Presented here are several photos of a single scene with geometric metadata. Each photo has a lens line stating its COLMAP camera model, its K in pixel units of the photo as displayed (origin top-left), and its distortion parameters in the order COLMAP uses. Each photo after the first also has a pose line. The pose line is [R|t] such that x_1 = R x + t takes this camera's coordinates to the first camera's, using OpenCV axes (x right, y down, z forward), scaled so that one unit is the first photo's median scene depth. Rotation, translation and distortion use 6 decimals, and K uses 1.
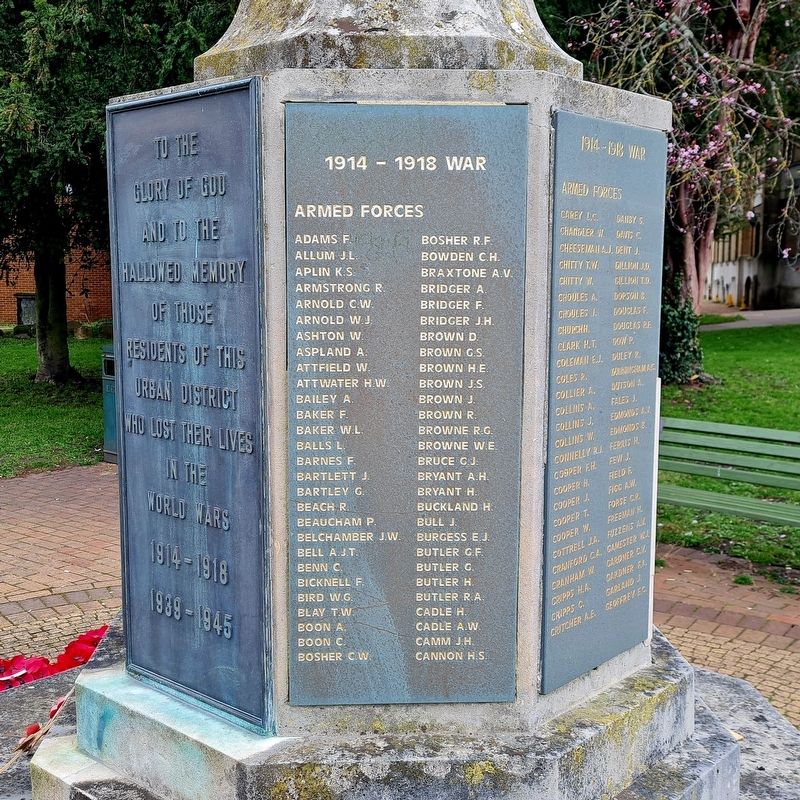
lens RADIAL K [[1009.1, 0, 391.3], [0, 1009.1, 404.0], [0, 0, 1]] dist [0.019286, -0.001861]
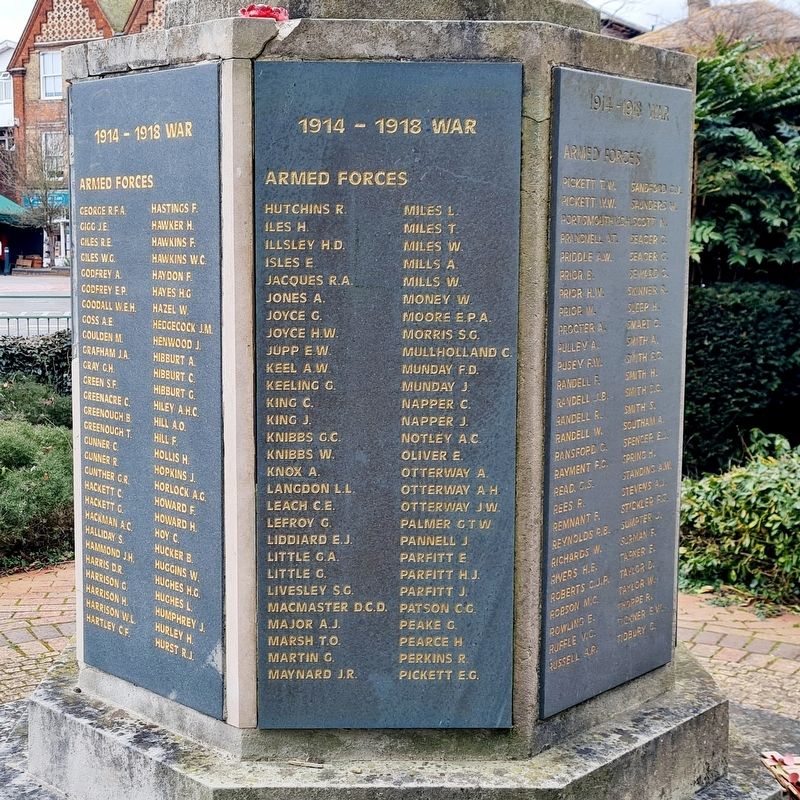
lens RADIAL K [[1307.1, 0, 400.0], [0, 1307.1, 400.0], [0, 0, 1]] dist [0.014580, 0.024255]
pose [[-0.725219, 0.076805, -0.684221, 0.991425], [-0.099931, 0.971495, 0.214970, -0.313735], [0.681228, 0.224275, -0.696871, 2.352294]]
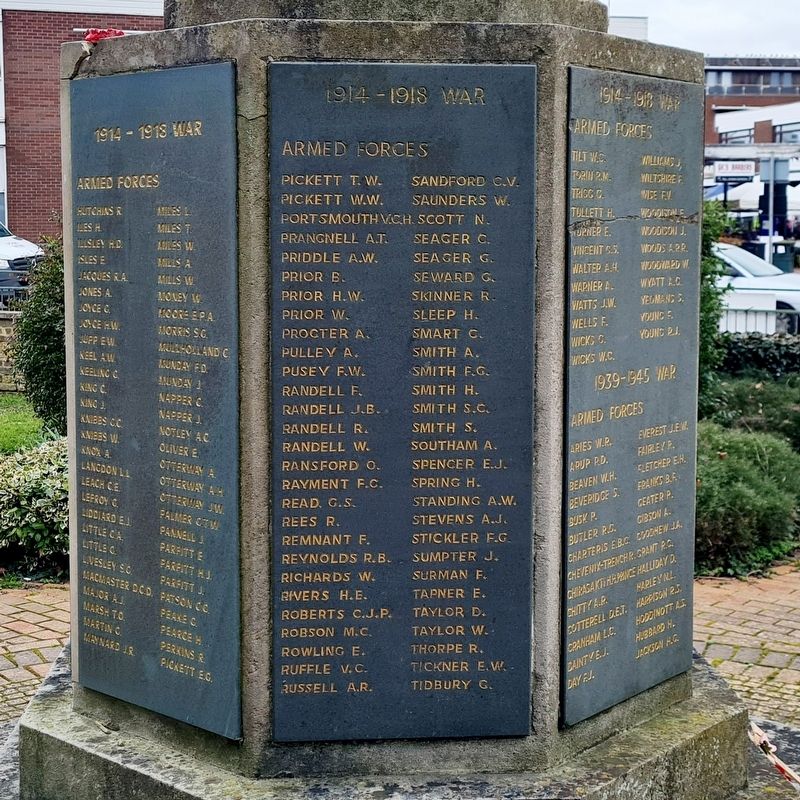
lens RADIAL K [[1413.5, 0, 400.2], [0, 1413.5, 344.0], [0, 0, 1]] dist [0.018067, -0.029116]
pose [[-0.999949, -0.002474, -0.009769, -0.011906], [-0.004523, 0.976450, 0.215698, -0.390189], [0.009005, 0.215732, -0.976411, 2.806319]]
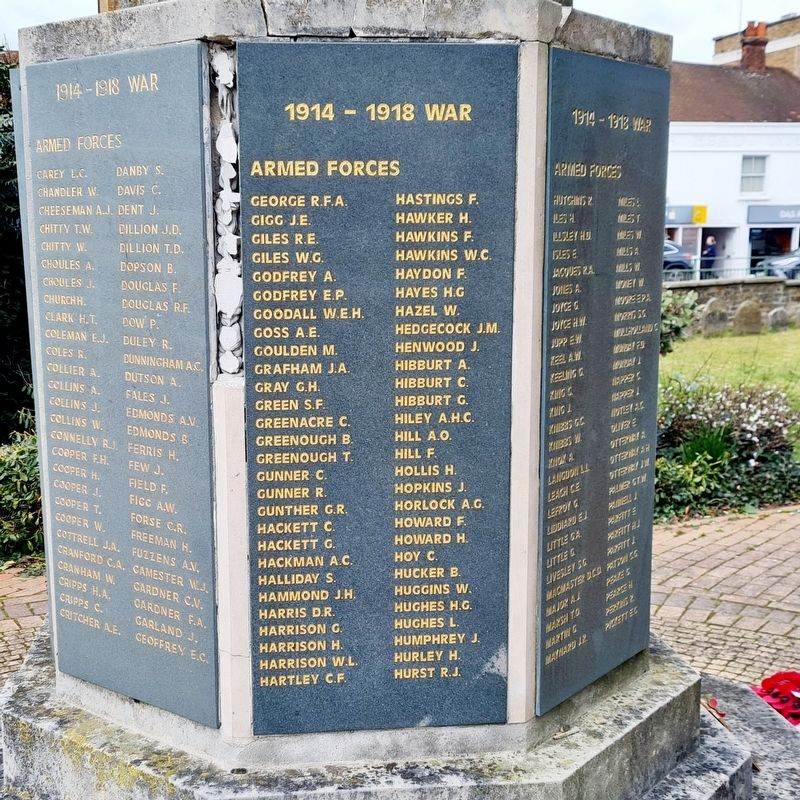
lens RADIAL K [[1191.8, 0, 397.5], [0, 1191.8, 451.2], [0, 0, 1]] dist [0.035568, -0.094018]
pose [[0.078127, 0.187918, -0.979073, 1.321565], [-0.126501, 0.976005, 0.177235, -0.173715], [0.988885, 0.110007, 0.100024, 1.231929]]
